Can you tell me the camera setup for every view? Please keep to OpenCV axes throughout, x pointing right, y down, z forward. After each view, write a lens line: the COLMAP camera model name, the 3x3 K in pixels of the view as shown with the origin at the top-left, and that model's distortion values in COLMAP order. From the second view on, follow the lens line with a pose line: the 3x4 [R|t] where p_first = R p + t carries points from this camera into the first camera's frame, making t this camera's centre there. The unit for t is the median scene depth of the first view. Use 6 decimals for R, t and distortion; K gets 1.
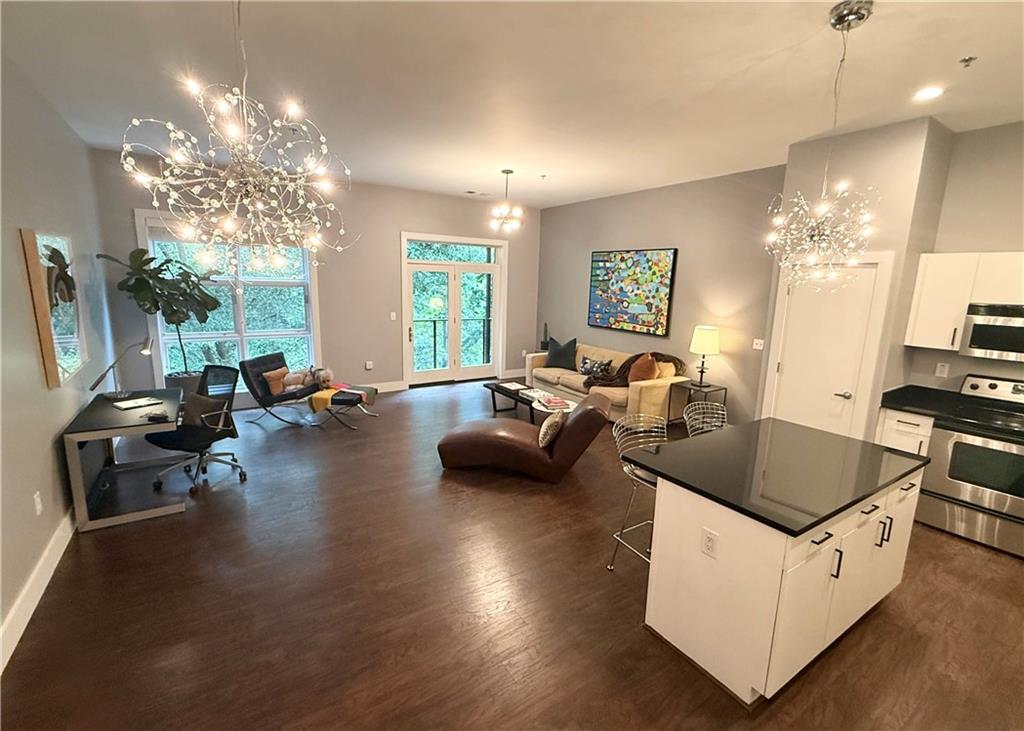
lens RADIAL K [[446.2, 0, 518.3], [0, 446.2, 370.0], [0, 0, 1]] dist [0.000342, -0.000043]
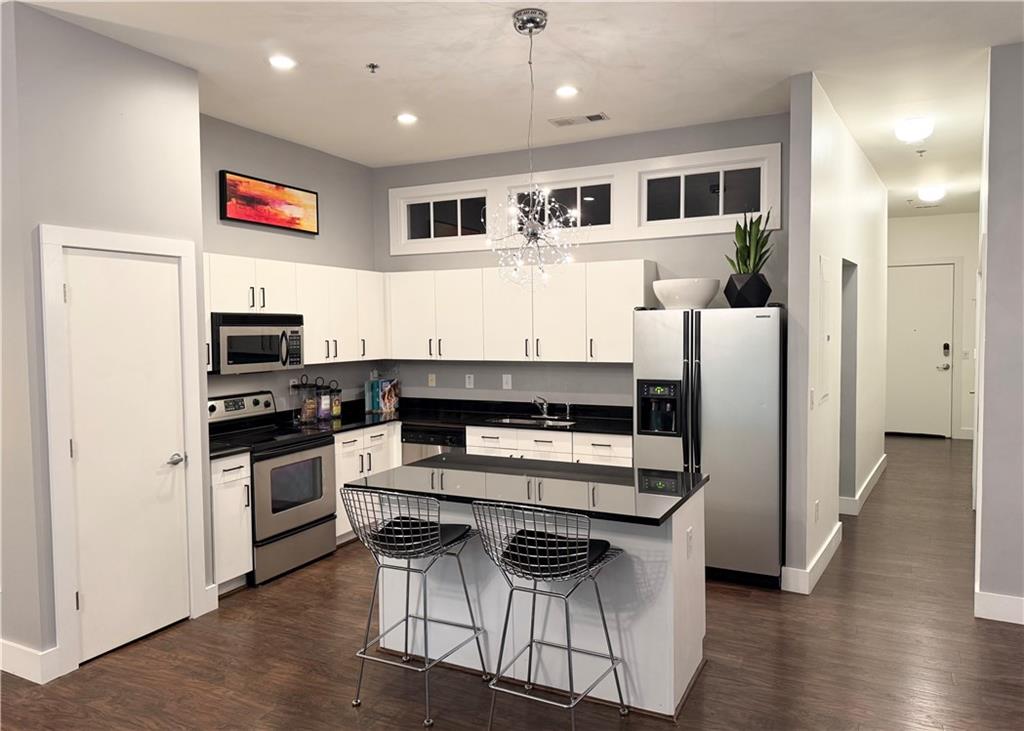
lens RADIAL K [[714.1, 0, 527.3], [0, 714.1, 377.0], [0, 0, 1]] dist [-0.010467, -0.038900]
pose [[-0.524772, -0.075314, 0.847904, -0.230050], [0.158217, 0.970092, 0.184089, -0.099417], [-0.836410, 0.230757, -0.497162, 0.636738]]
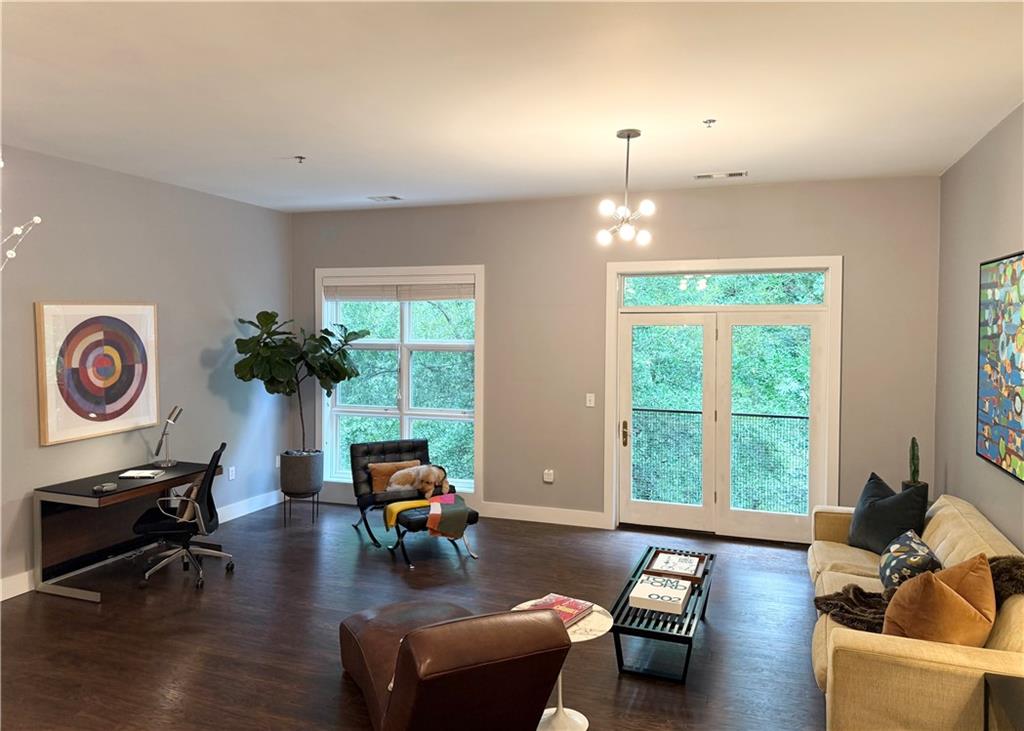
lens RADIAL K [[714.1, 0, 505.6], [0, 714.1, 360.1], [0, 0, 1]] dist [-0.010467, -0.038900]
pose [[0.580780, 0.011636, -0.813977, 0.470471], [-0.139644, 0.986501, -0.085535, -0.083263], [0.801994, 0.163344, 0.574565, 0.382951]]
